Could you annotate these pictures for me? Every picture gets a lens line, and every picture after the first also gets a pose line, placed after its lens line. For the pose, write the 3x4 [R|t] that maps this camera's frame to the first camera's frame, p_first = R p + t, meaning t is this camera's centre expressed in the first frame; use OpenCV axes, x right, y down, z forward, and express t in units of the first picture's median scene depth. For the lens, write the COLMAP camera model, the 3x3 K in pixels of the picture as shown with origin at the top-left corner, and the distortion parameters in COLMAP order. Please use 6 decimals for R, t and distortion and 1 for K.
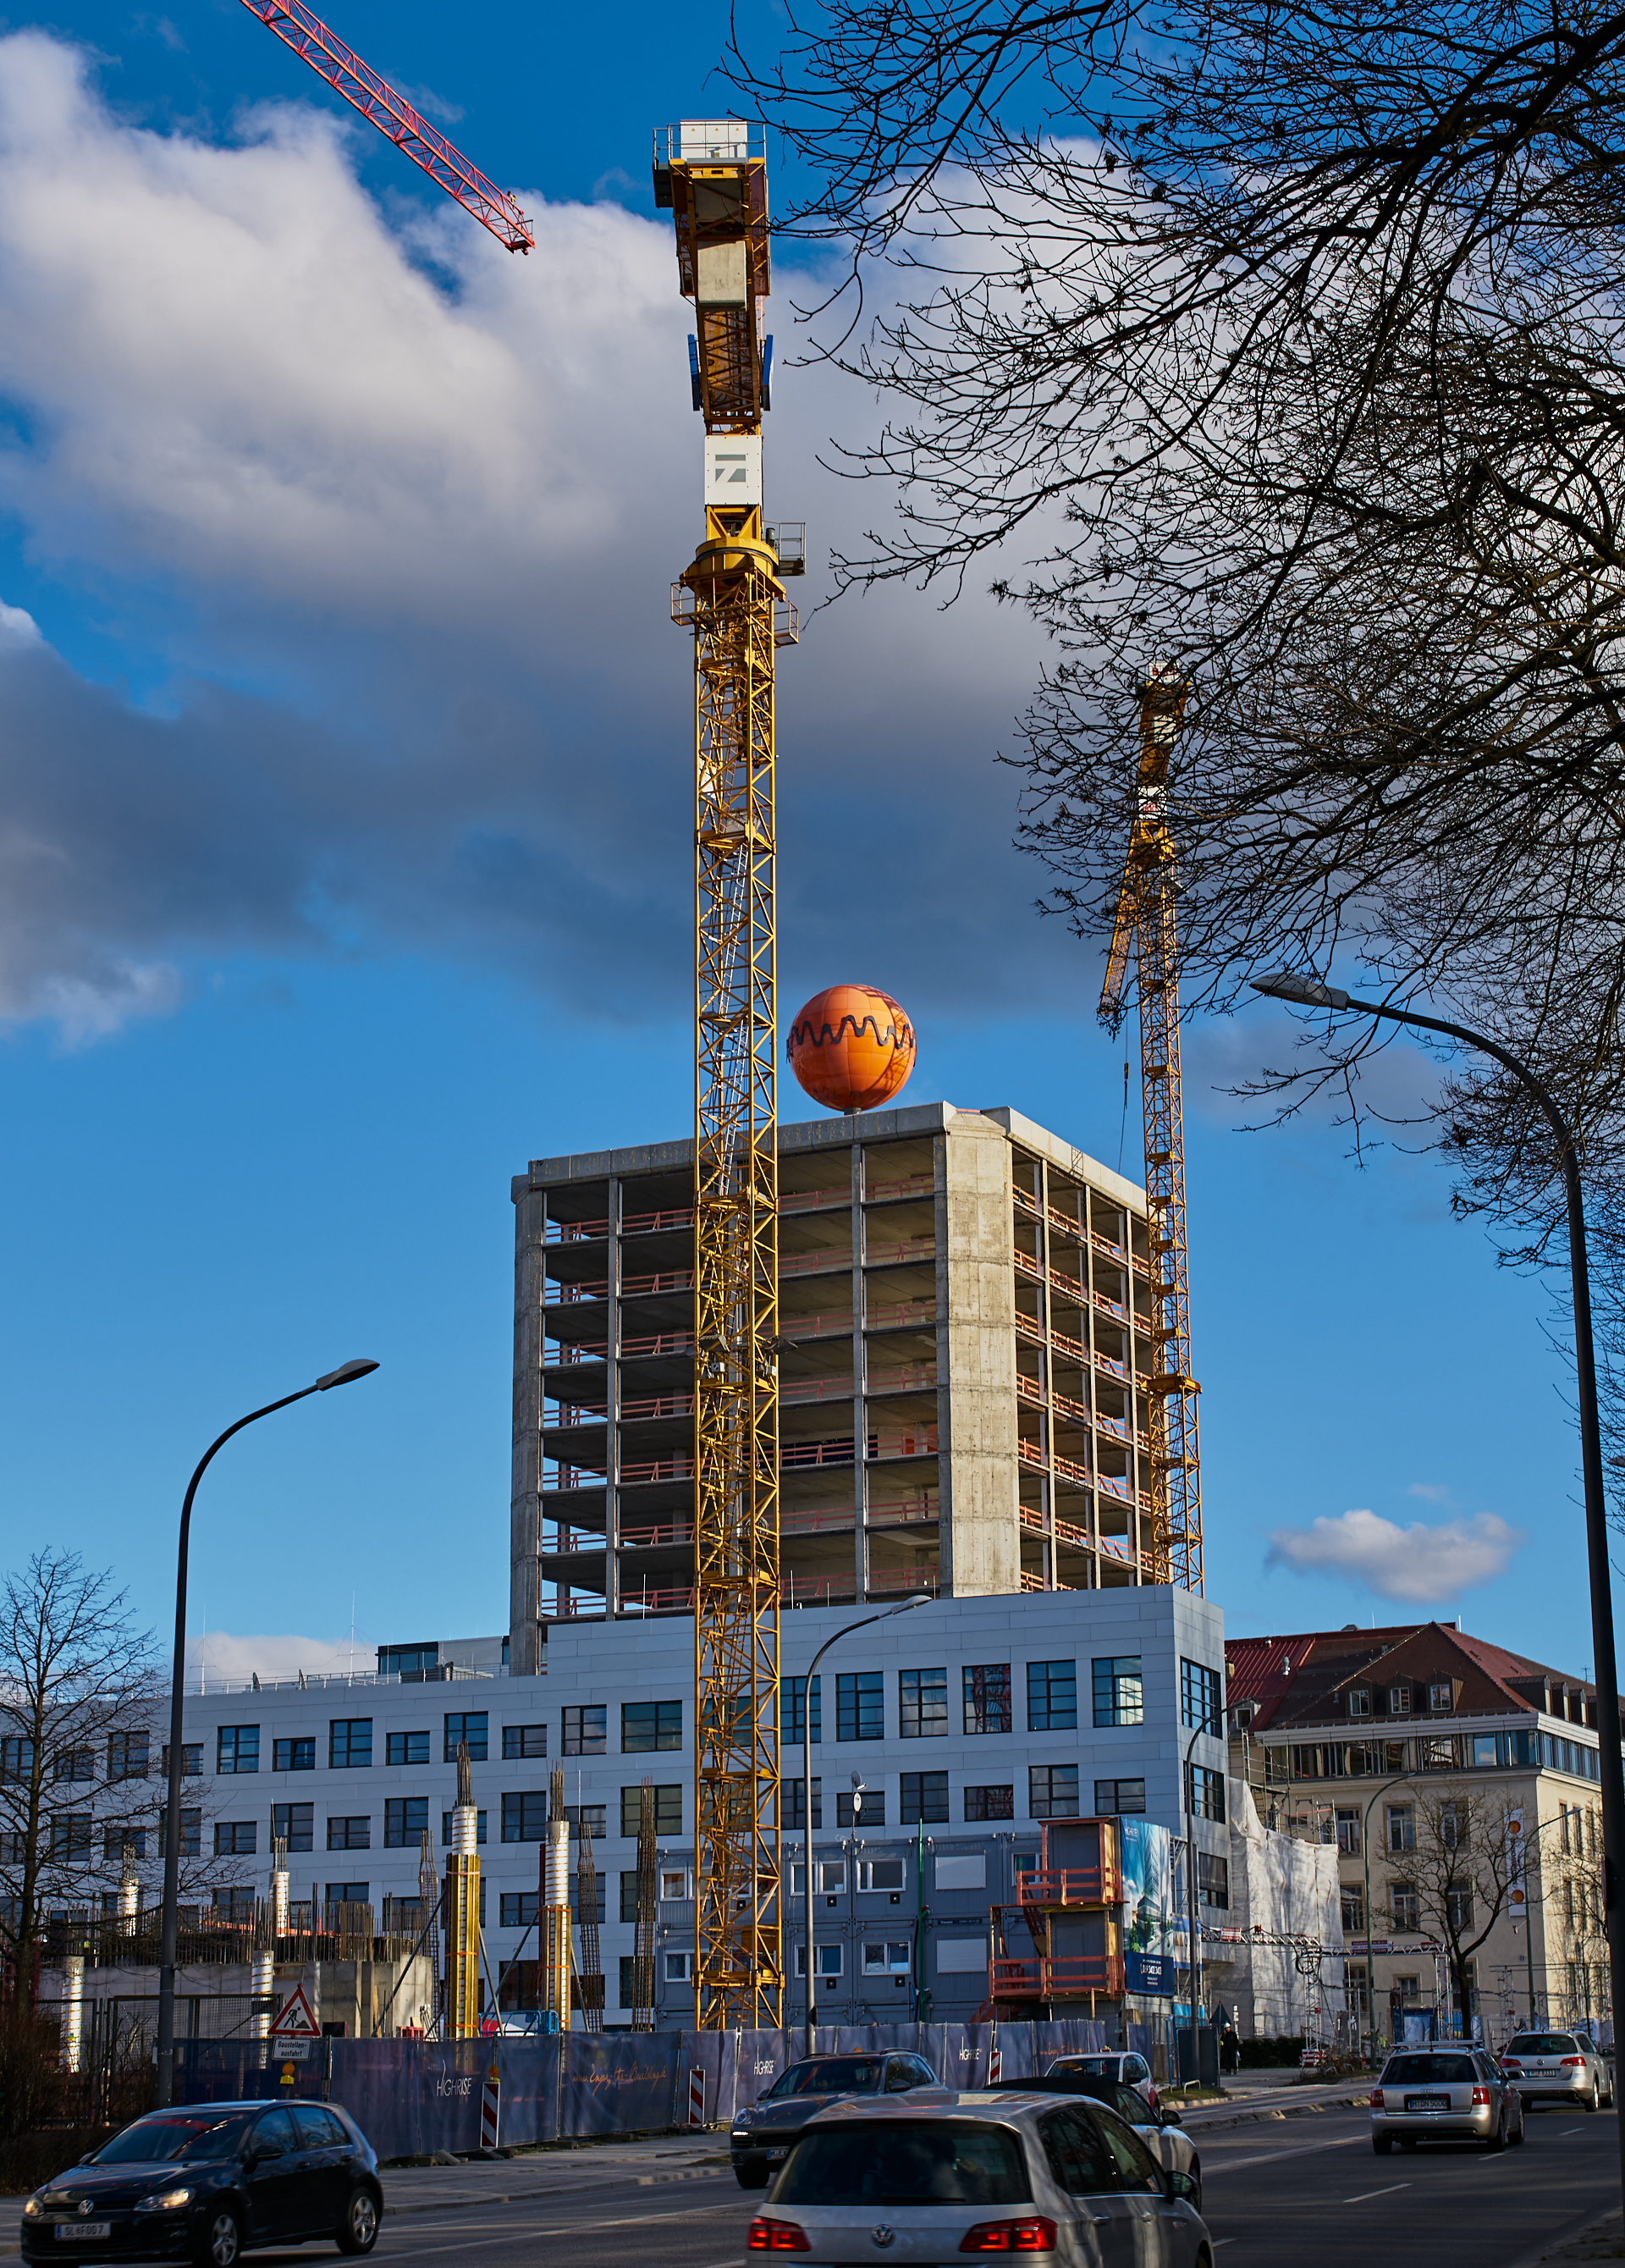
lens RADIAL K [[3644.1, 0, 977.7], [0, 3644.1, 1237.5], [0, 0, 1]] dist [-0.015987, 0.000000]
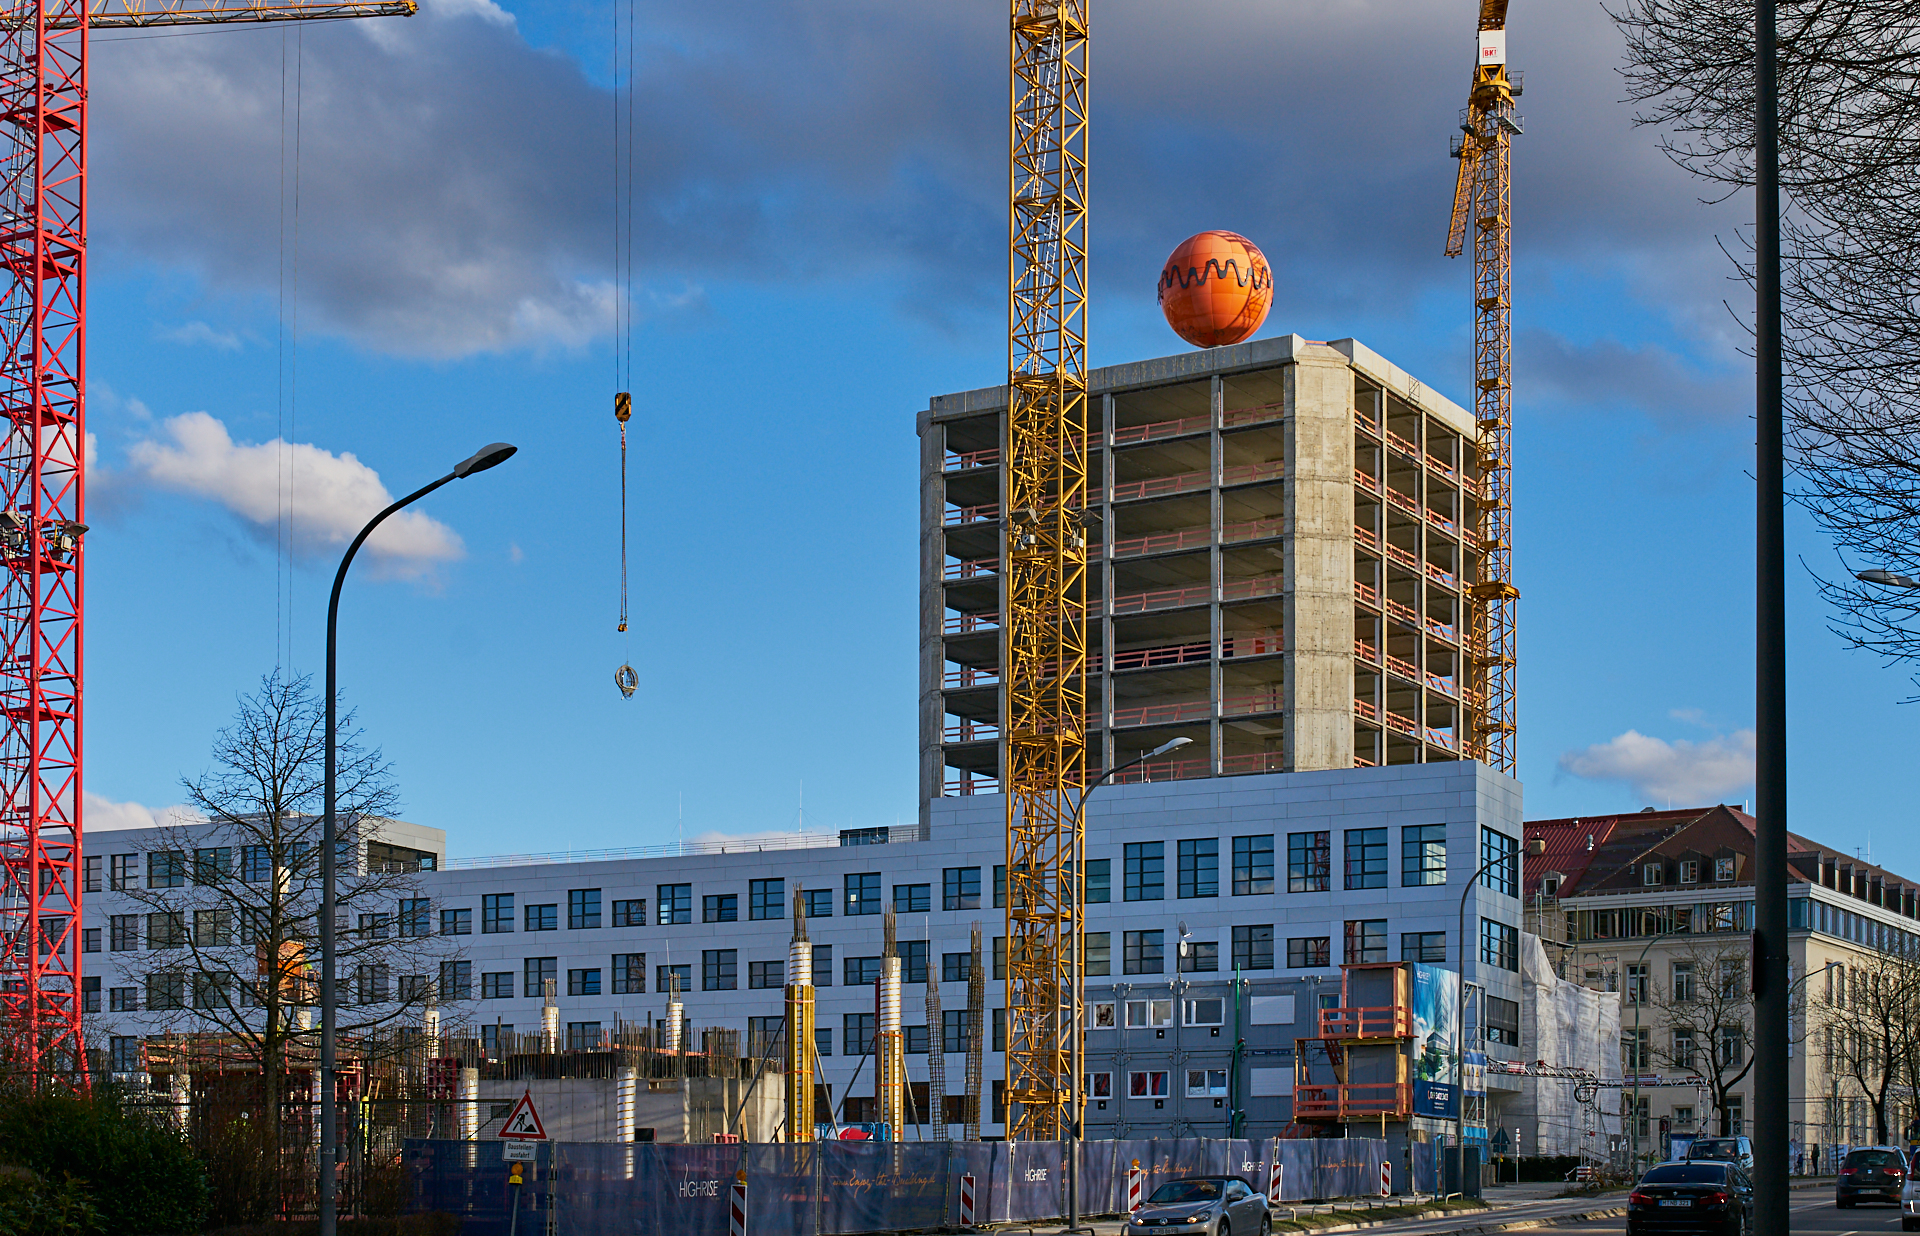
lens RADIAL K [[2944.4, 0, 966.5], [0, 2944.4, 1208.3], [0, 0, 1]] dist [-0.004471, 0.000000]
pose [[0.991413, 0.018788, -0.129412, 0.013135], [0.012015, 0.972352, 0.233210, 0.011831], [0.130216, -0.232762, 0.963777, 0.053957]]
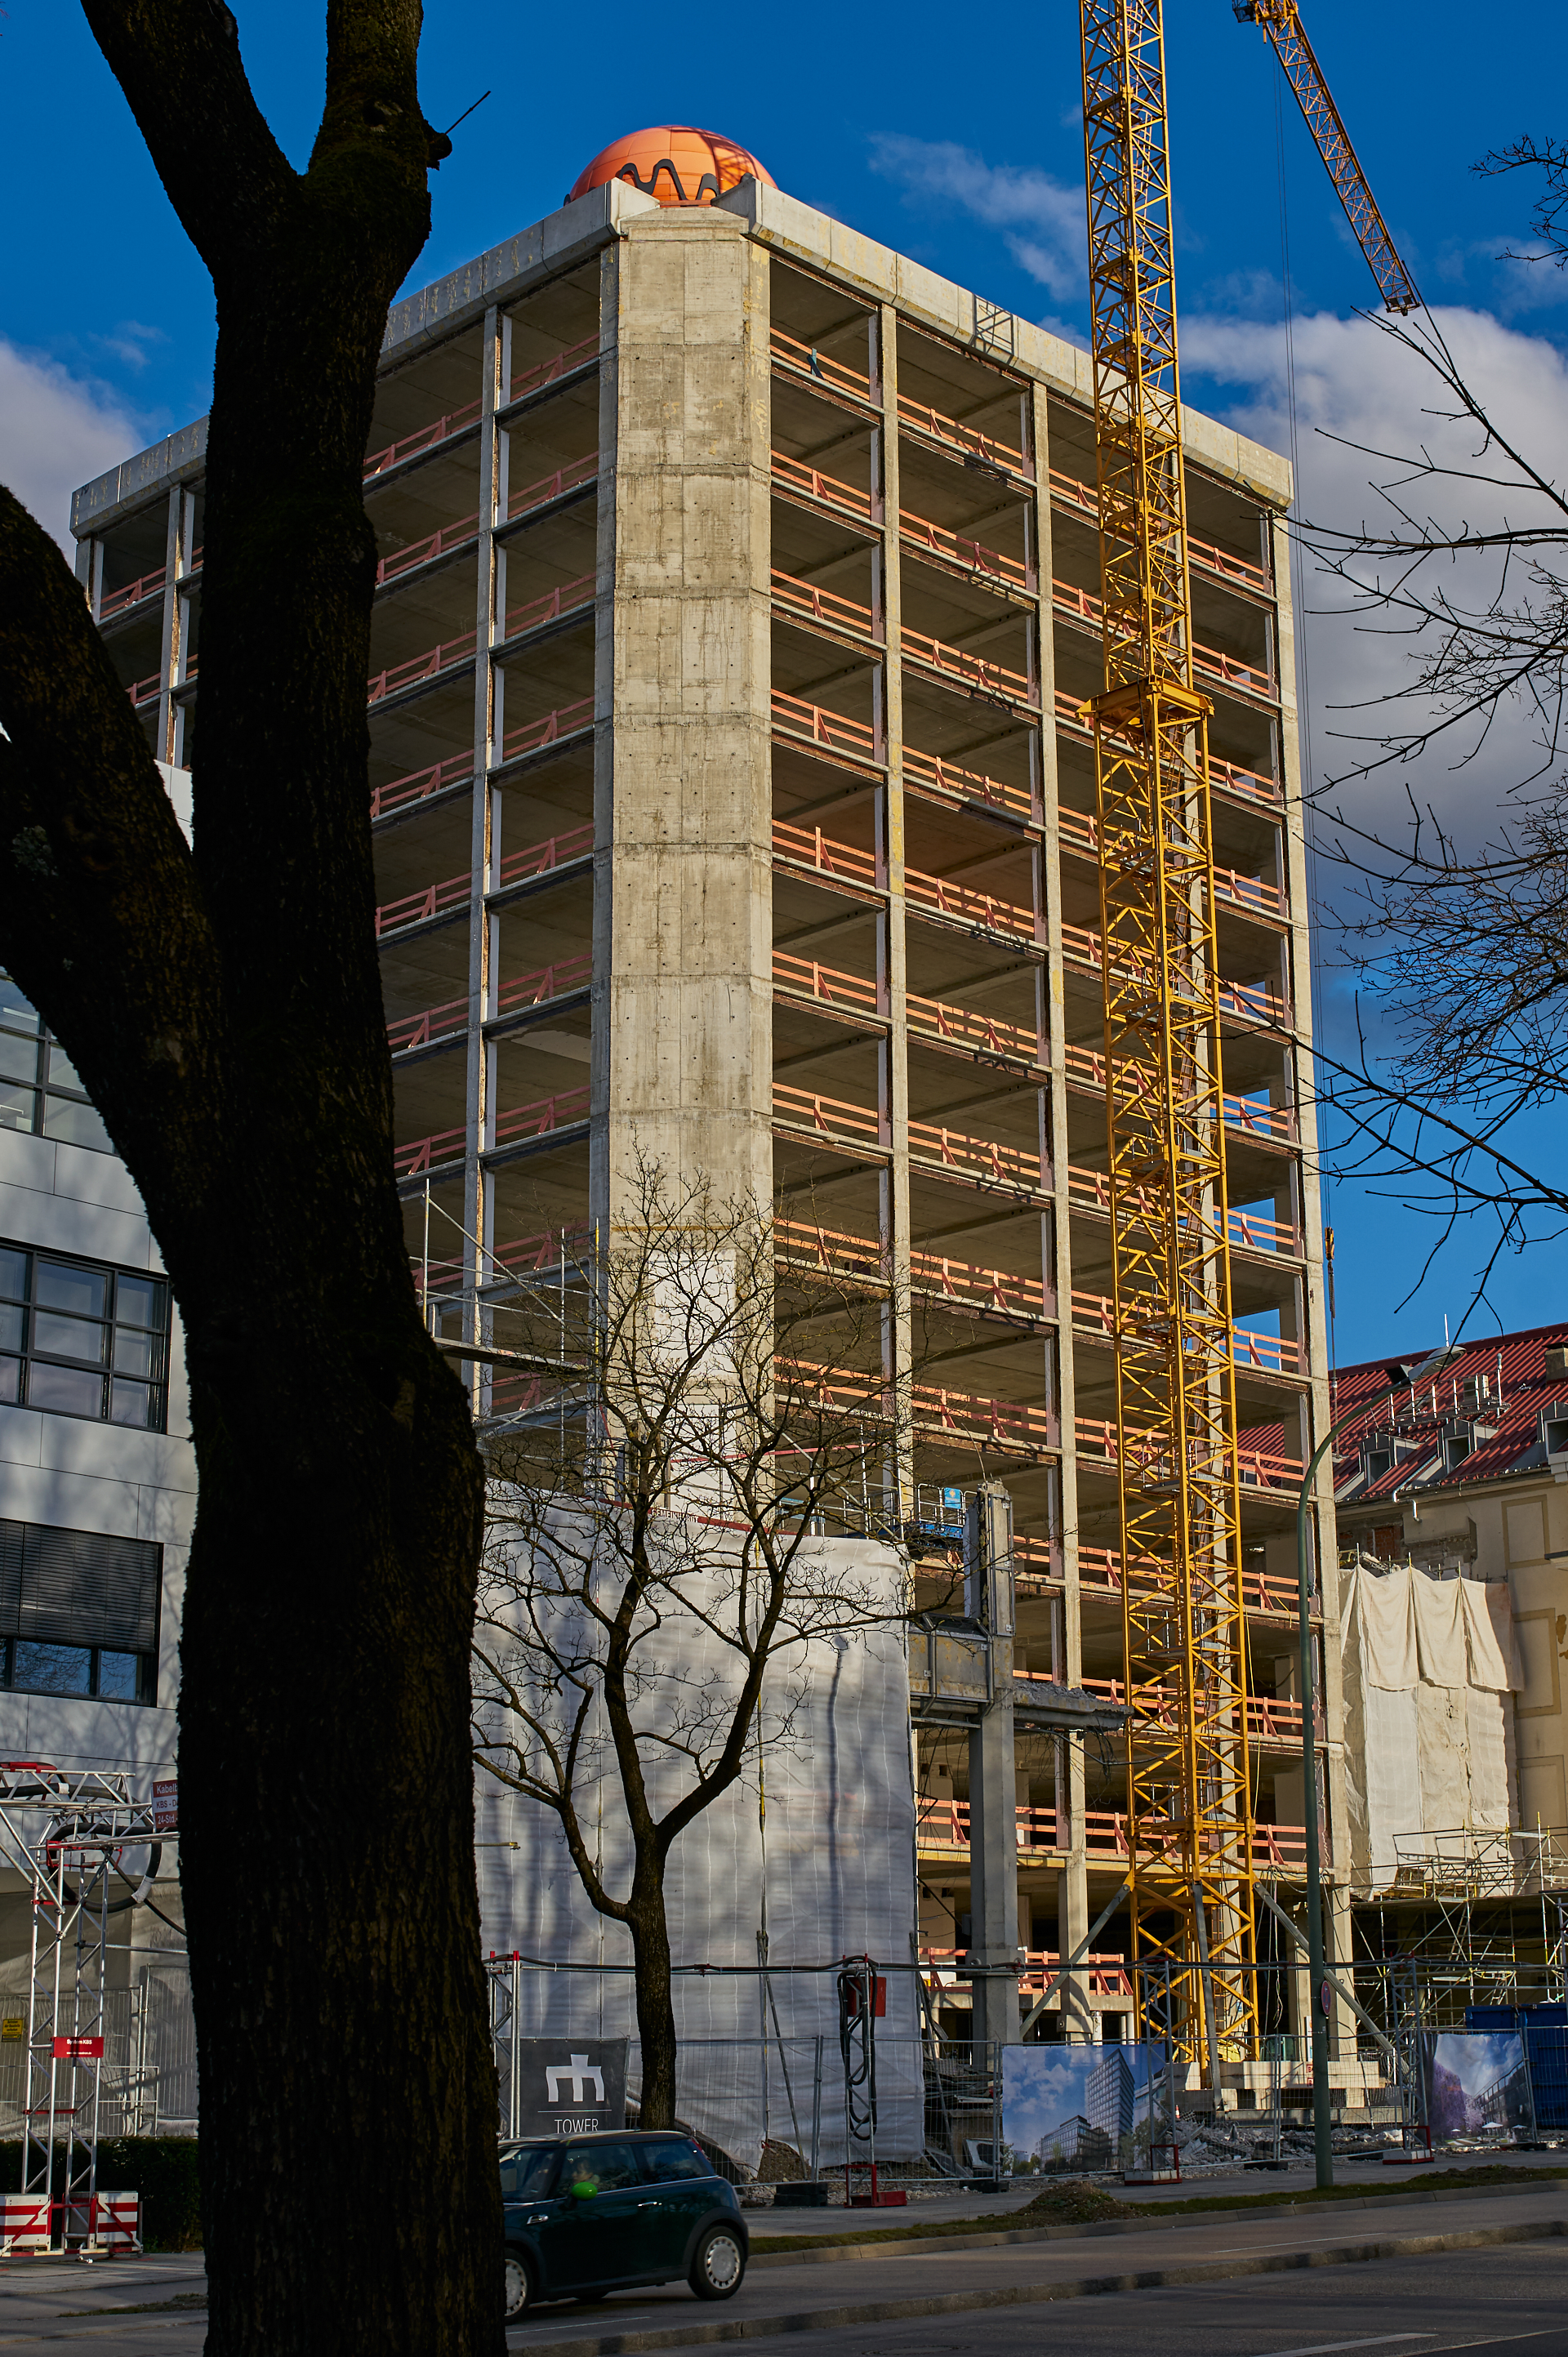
lens RADIAL K [[3538.8, 0, 886.8], [0, 3538.8, 1126.1], [0, 0, 1]] dist [-0.031955, 0.000000]
pose [[0.940469, -0.089772, -0.327811, 0.172970], [0.079285, 0.995825, -0.045244, 0.116929], [0.330504, 0.016560, 0.943659, 0.558939]]
